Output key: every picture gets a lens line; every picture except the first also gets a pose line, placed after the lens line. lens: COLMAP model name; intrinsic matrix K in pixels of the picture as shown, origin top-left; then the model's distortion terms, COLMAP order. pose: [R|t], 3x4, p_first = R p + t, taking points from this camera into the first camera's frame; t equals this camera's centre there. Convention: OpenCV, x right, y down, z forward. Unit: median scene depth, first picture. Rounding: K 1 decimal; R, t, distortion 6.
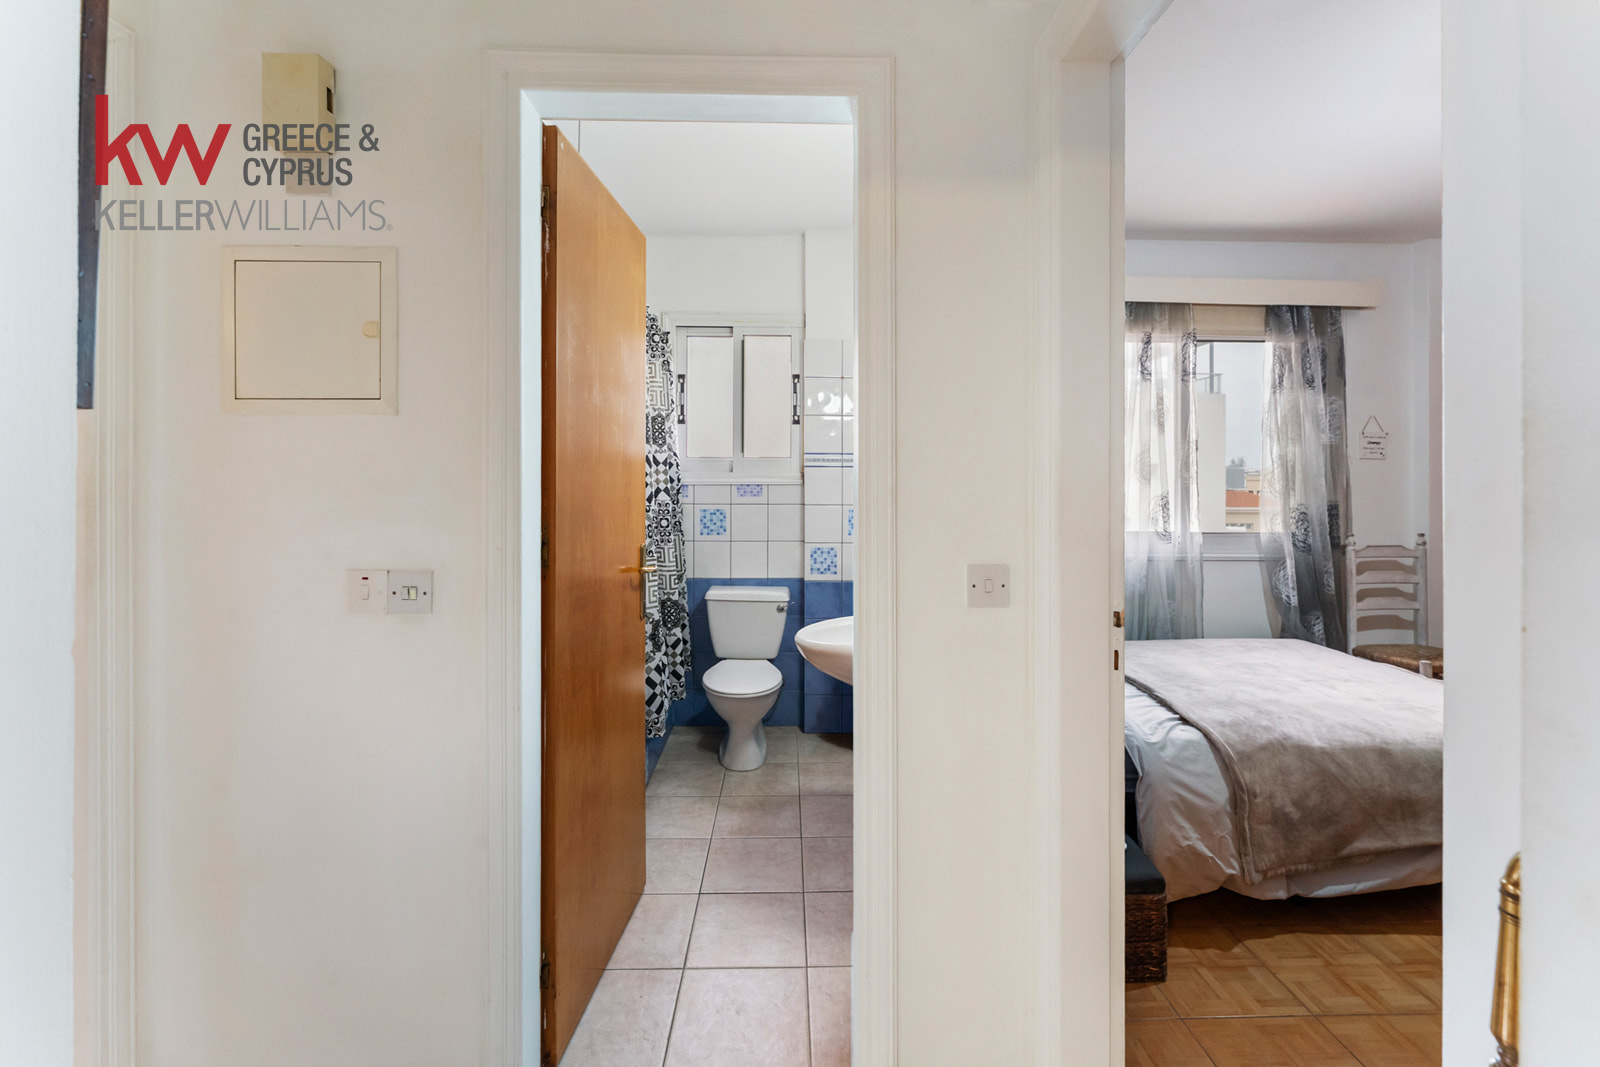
lens RADIAL K [[660.5, 0, 809.4], [0, 660.5, 492.7], [0, 0, 1]] dist [0.000244, 0.000276]
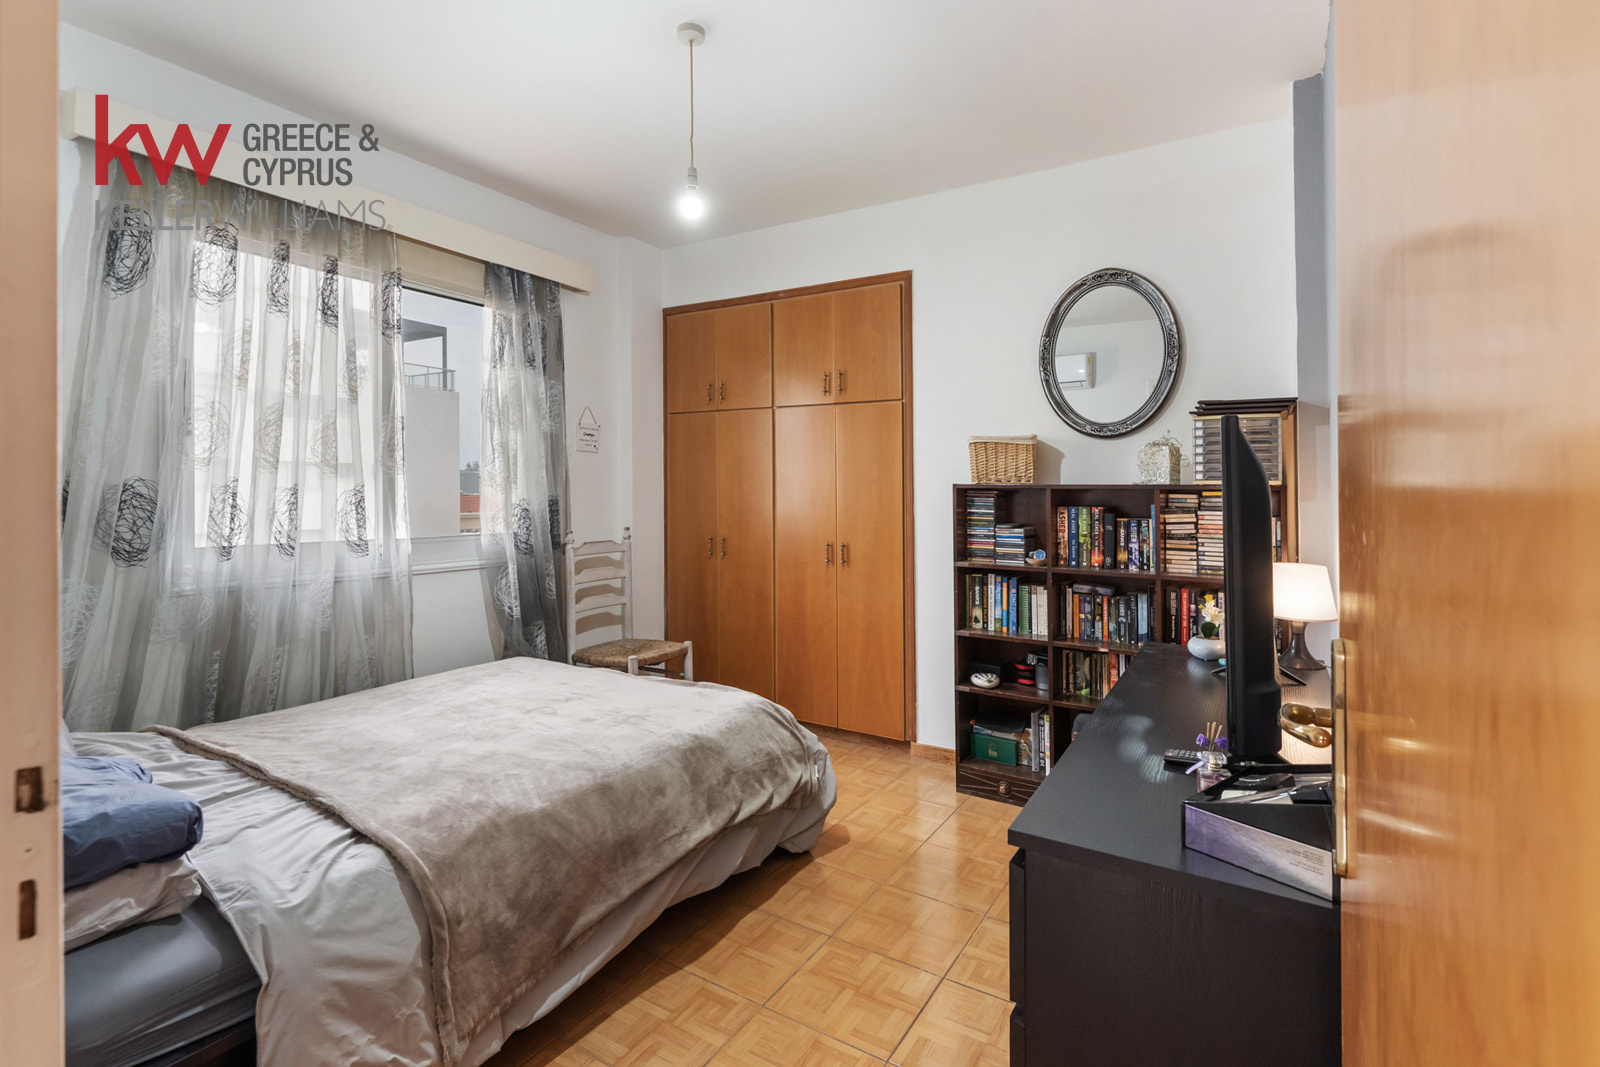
lens RADIAL K [[743.5, 0, 814.8], [0, 743.5, 490.7], [0, 0, 1]] dist [-0.002554, -0.000381]
pose [[0.534445, -0.000469, 0.845203, 0.124595], [0.008855, 0.999948, -0.005045, 0.014434], [-0.845157, 0.010180, 0.534421, 0.154717]]
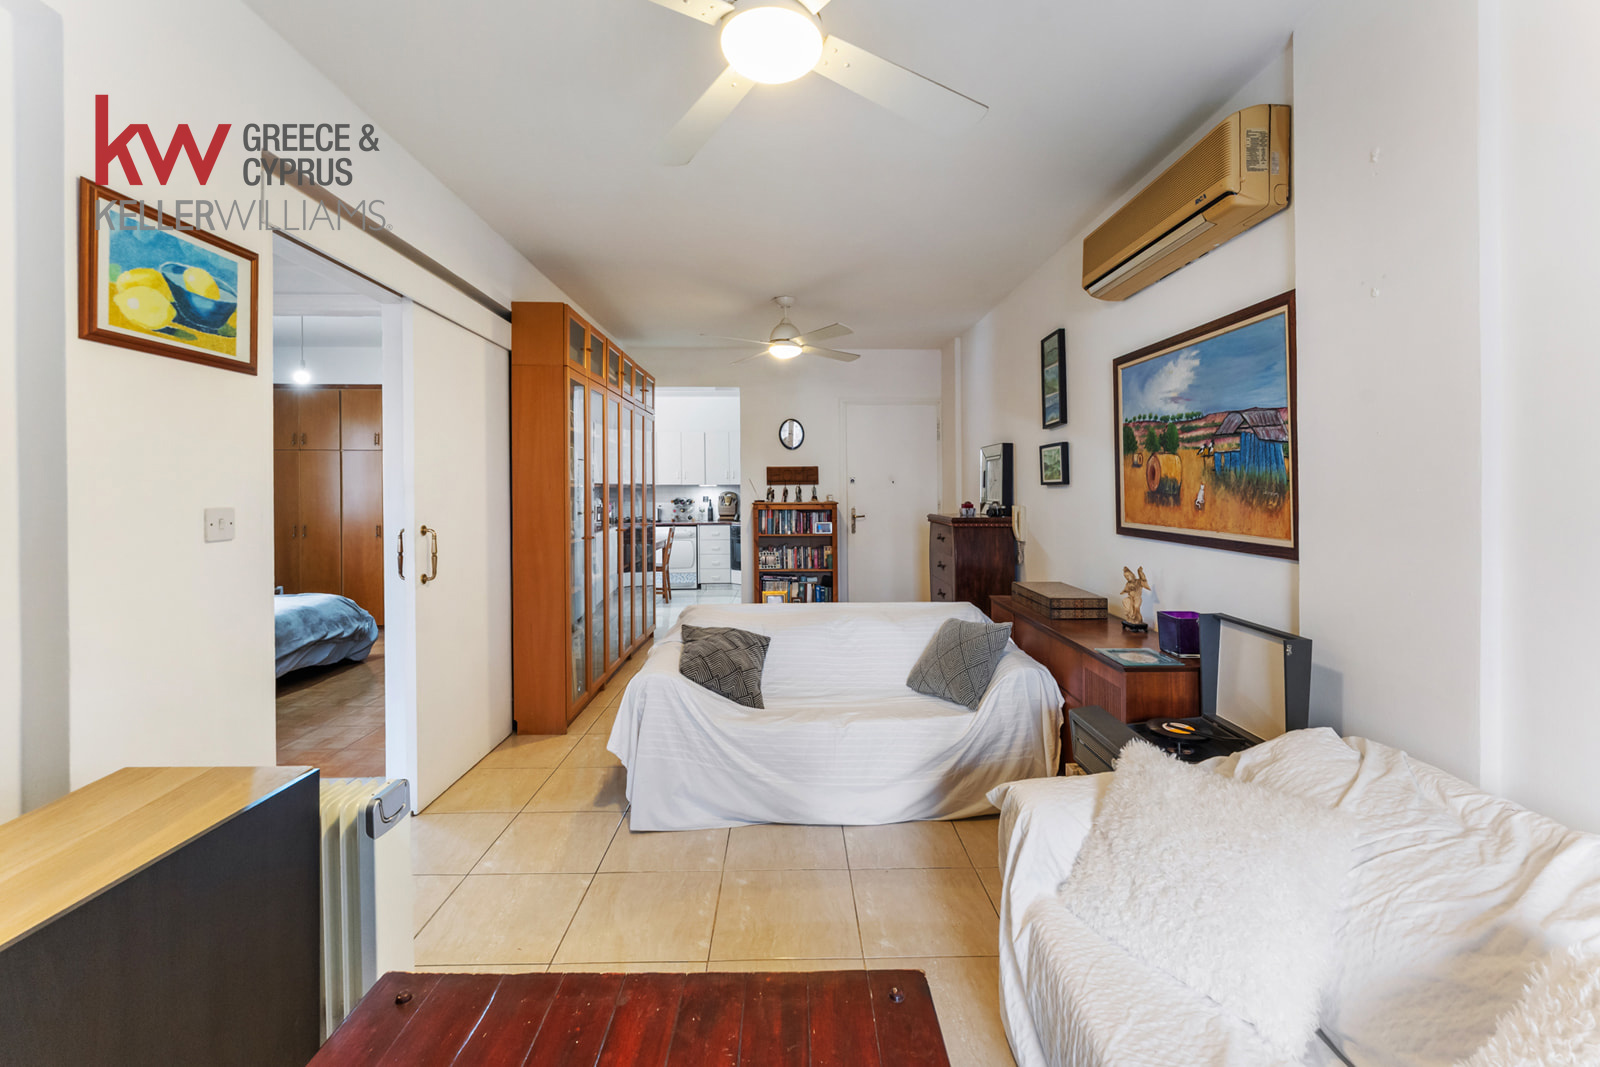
lens RADIAL K [[660.5, 0, 804.7], [0, 660.5, 492.0], [0, 0, 1]] dist [0.000244, 0.000276]
pose [[-0.006878, -0.000458, 0.999976, -0.709036], [0.006984, 0.999975, 0.000506, 0.000445], [-0.999952, 0.006987, -0.006875, -0.403023]]
